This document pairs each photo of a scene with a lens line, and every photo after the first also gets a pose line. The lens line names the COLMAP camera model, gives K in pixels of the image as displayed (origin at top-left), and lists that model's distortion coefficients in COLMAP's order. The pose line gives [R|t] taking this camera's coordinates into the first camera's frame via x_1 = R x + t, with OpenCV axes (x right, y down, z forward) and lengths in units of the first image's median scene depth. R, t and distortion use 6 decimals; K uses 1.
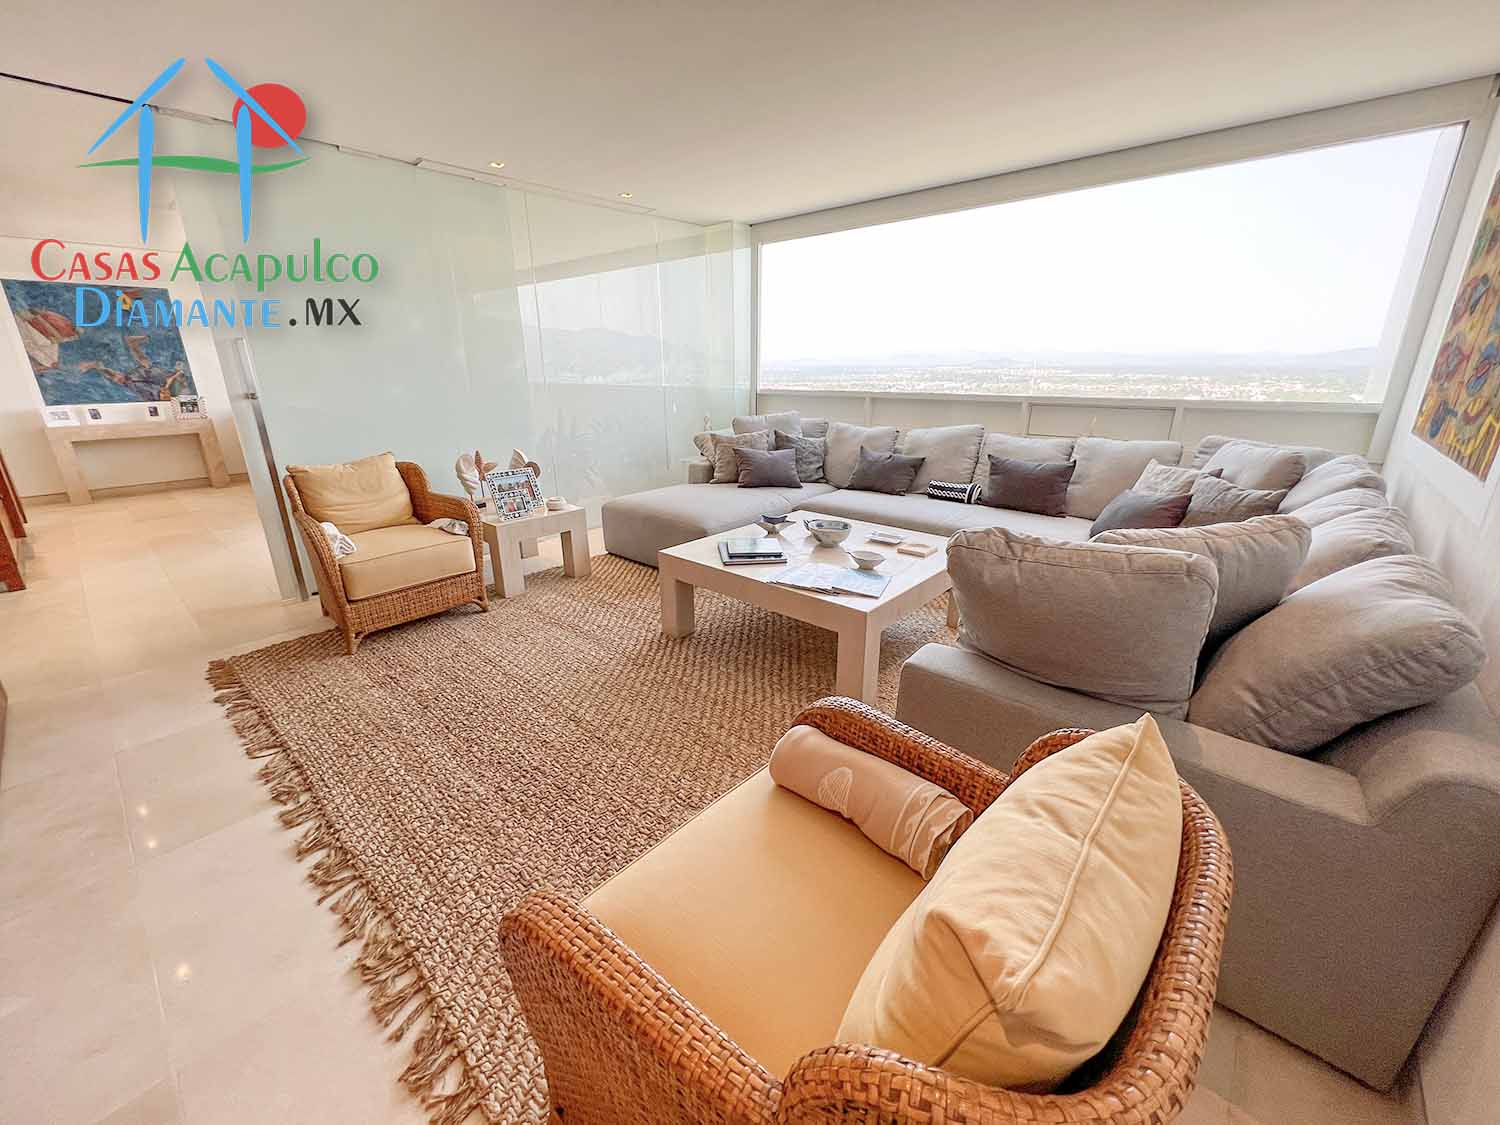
lens RADIAL K [[605.1, 0, 743.4], [0, 605.1, 560.3], [0, 0, 1]] dist [-0.011038, -0.000228]
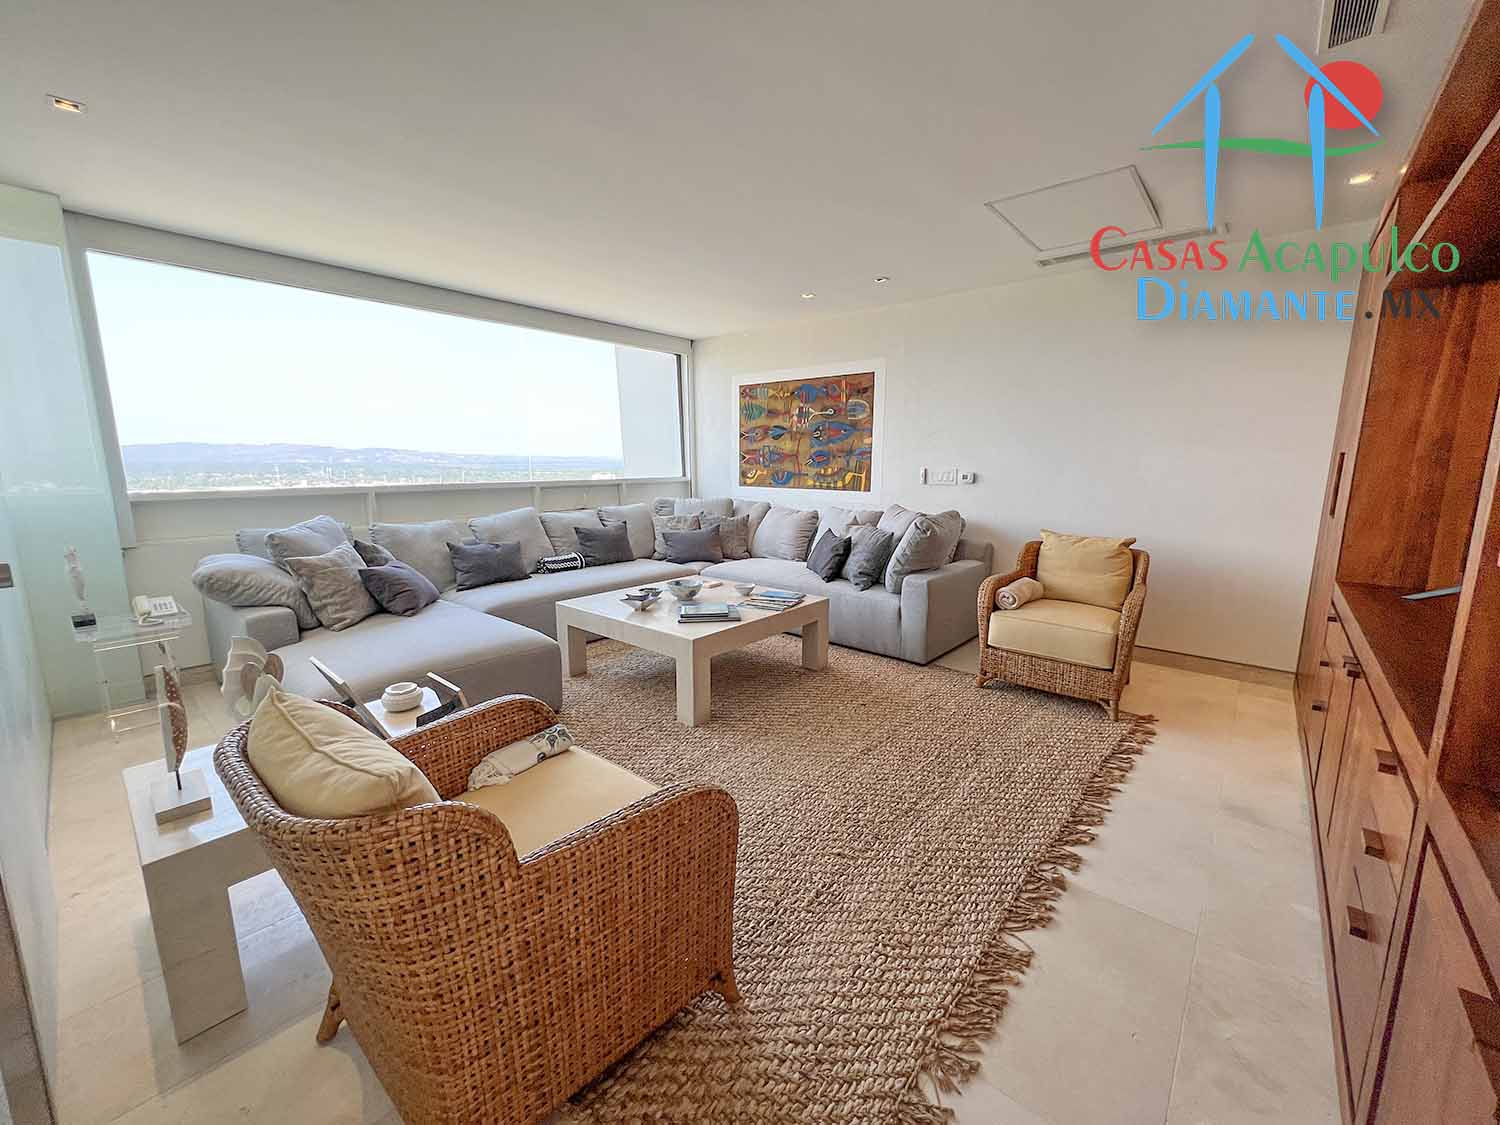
lens RADIAL K [[605.1, 0, 749.1], [0, 605.1, 563.9], [0, 0, 1]] dist [-0.011038, -0.000228]
pose [[-0.022558, -0.162701, 0.986418, -0.884411], [0.305215, 0.938443, 0.161768, -0.211684], [-0.952016, 0.304719, 0.028489, 0.704152]]
